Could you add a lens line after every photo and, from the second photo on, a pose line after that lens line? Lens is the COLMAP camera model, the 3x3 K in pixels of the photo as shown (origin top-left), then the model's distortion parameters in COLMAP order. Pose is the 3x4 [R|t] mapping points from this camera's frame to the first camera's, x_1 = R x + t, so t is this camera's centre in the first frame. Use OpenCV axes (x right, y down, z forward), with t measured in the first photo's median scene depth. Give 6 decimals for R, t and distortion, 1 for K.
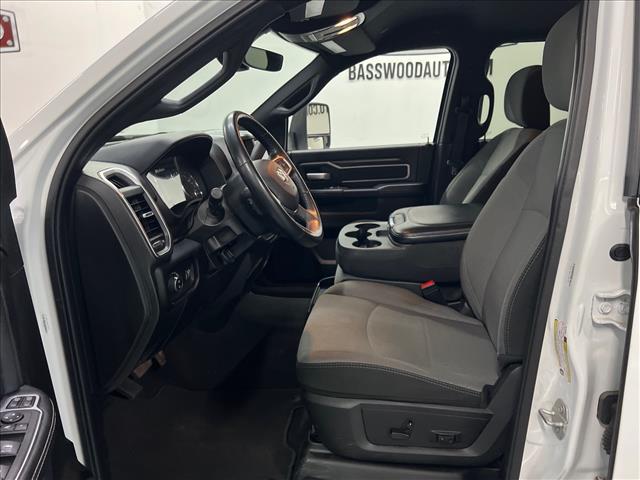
lens RADIAL K [[480.7, 0, 320.0], [0, 480.7, 240.0], [0, 0, 1]] dist [0.003700, -0.005122]
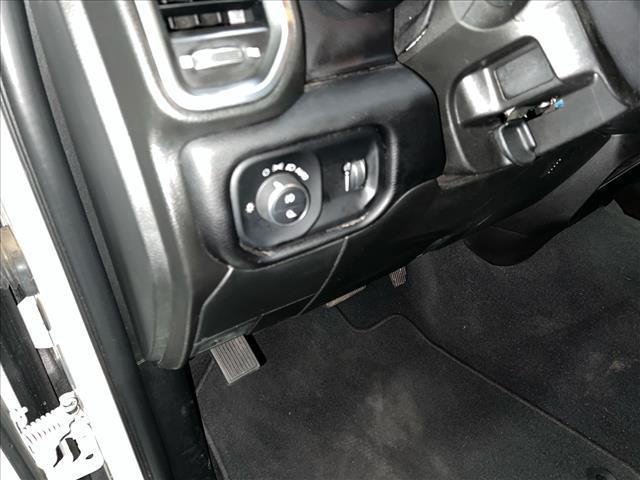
lens RADIAL K [[480.7, 0, 320.0], [0, 480.7, 240.0], [0, 0, 1]] dist [0.003700, -0.005122]
pose [[0.717610, 0.359362, -0.596569, -0.075715], [-0.149295, 0.916055, 0.372228, -0.006329], [0.680255, -0.178050, 0.711022, 0.697484]]
